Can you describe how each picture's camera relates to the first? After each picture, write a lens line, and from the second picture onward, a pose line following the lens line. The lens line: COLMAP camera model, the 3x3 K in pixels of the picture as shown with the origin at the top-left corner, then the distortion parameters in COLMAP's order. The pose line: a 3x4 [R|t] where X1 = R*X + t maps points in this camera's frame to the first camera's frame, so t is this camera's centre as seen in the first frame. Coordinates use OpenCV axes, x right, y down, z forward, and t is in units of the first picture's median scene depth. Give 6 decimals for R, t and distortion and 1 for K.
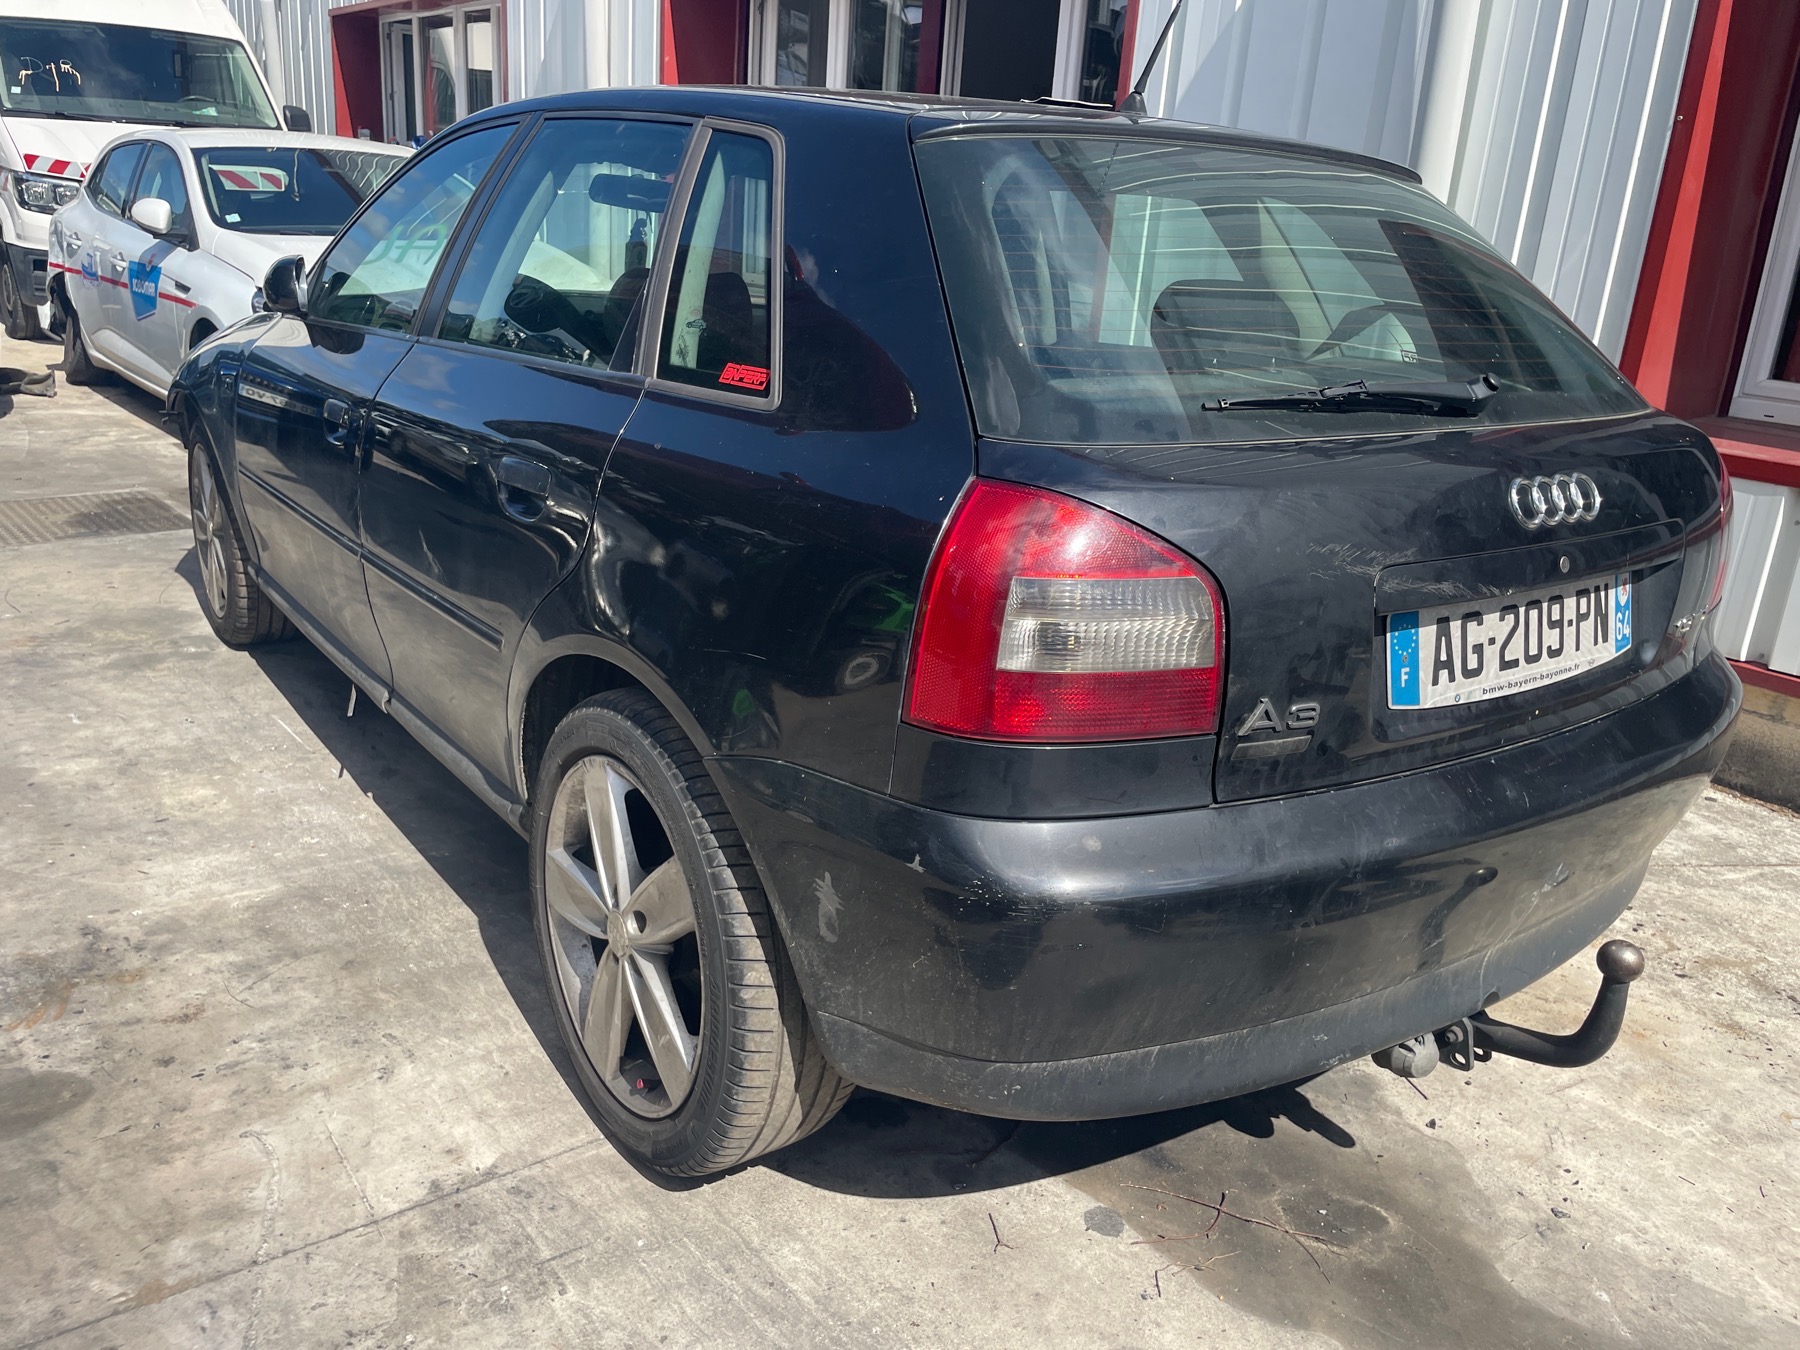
lens RADIAL K [[1373.5, 0, 919.1], [0, 1373.5, 672.0], [0, 0, 1]] dist [0.076062, -0.109097]
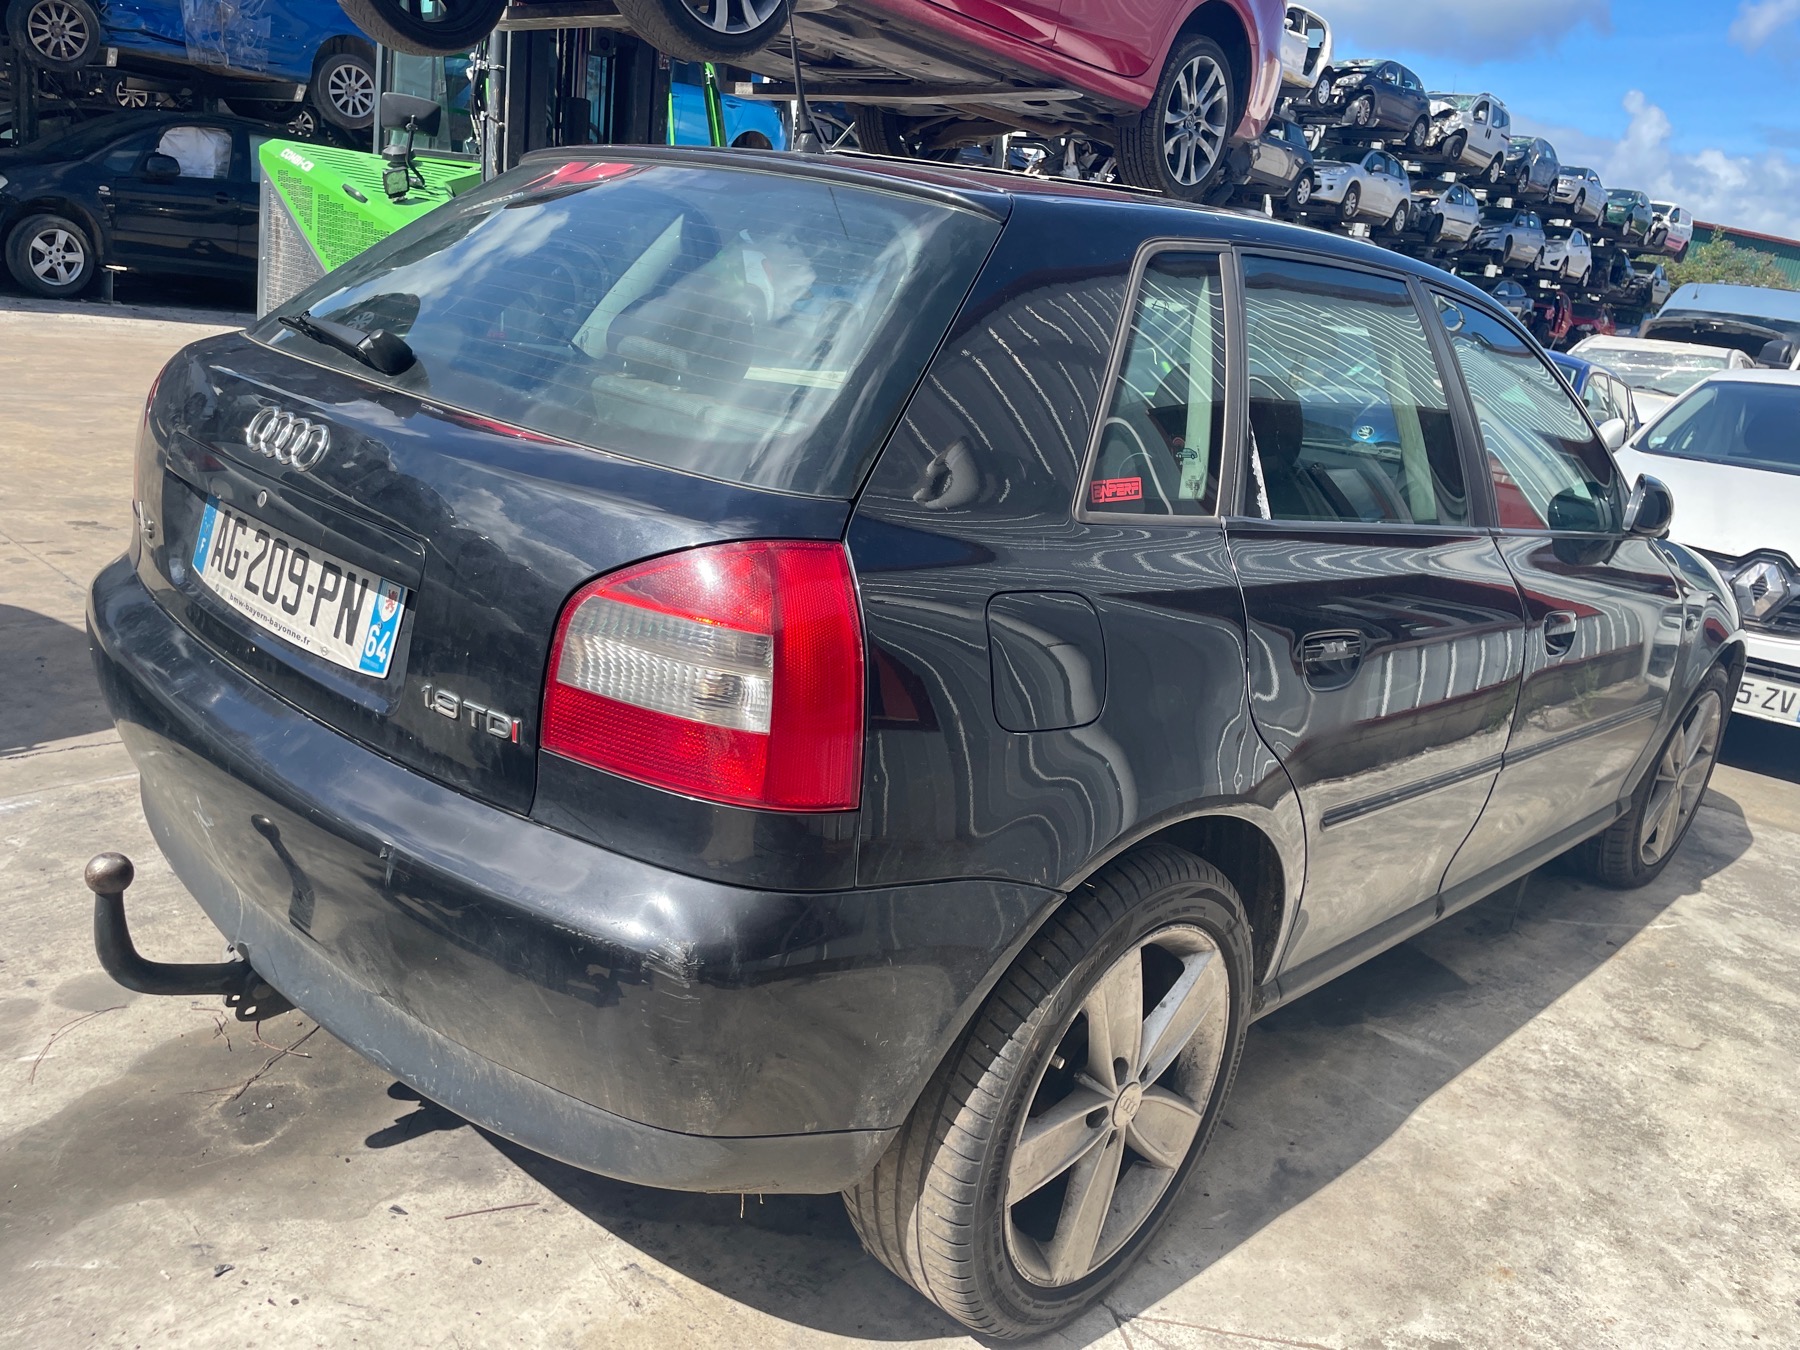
lens RADIAL K [[1373.5, 0, 909.2], [0, 1373.5, 688.8], [0, 0, 1]] dist [0.076062, -0.109097]
pose [[0.181446, 0.237271, -0.954348, 1.390342], [-0.434609, 0.889888, 0.138614, -0.269545], [0.882152, 0.389617, 0.264587, 1.081605]]
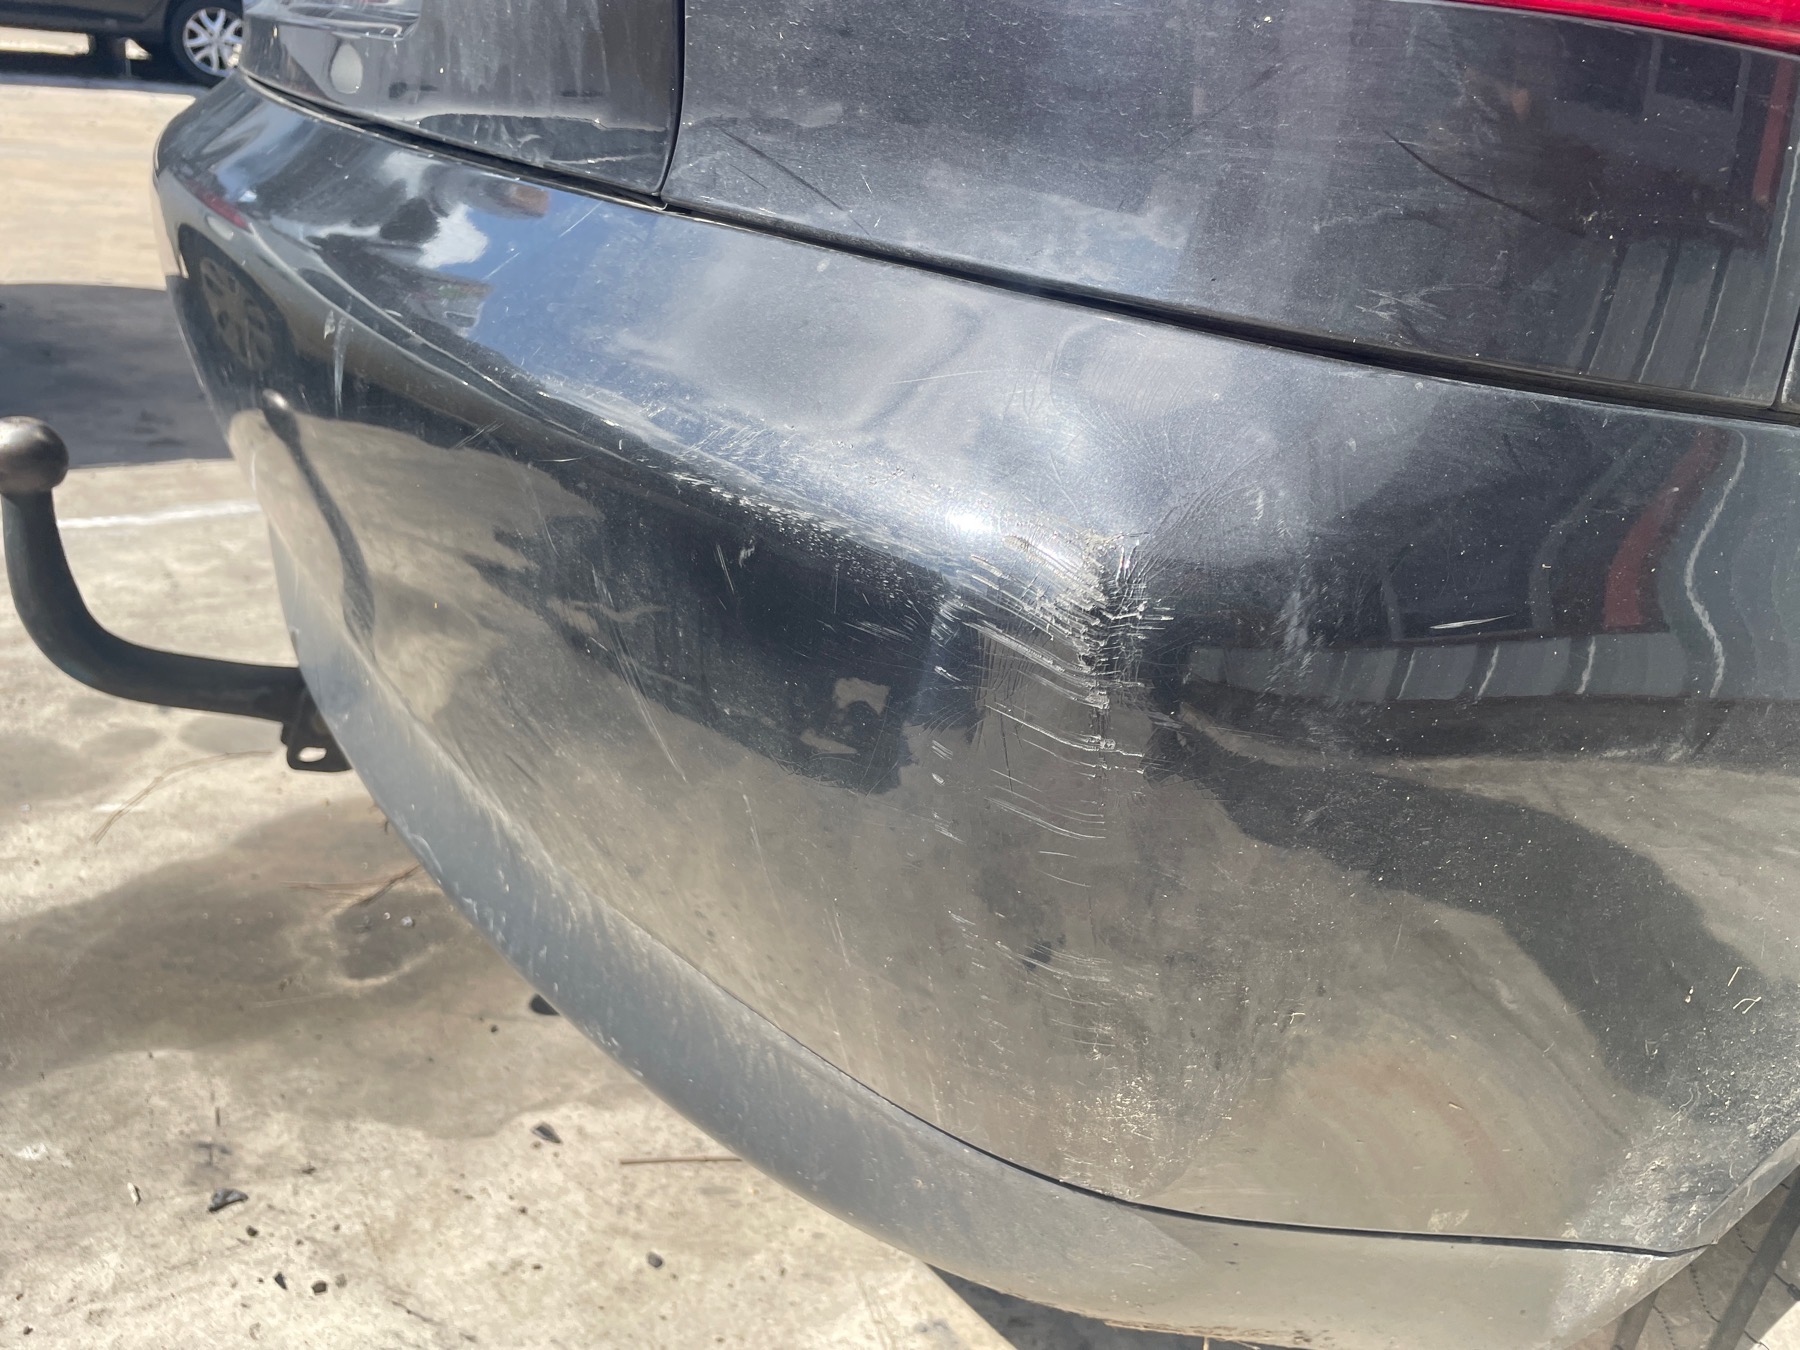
lens RADIAL K [[1373.5, 0, 882.9], [0, 1373.5, 671.4], [0, 0, 1]] dist [0.076062, -0.109097]
pose [[-0.125825, 0.311061, -0.942024, 0.901248], [-0.423065, 0.842071, 0.334564, -0.036452], [0.897320, 0.440634, 0.025645, 1.196506]]
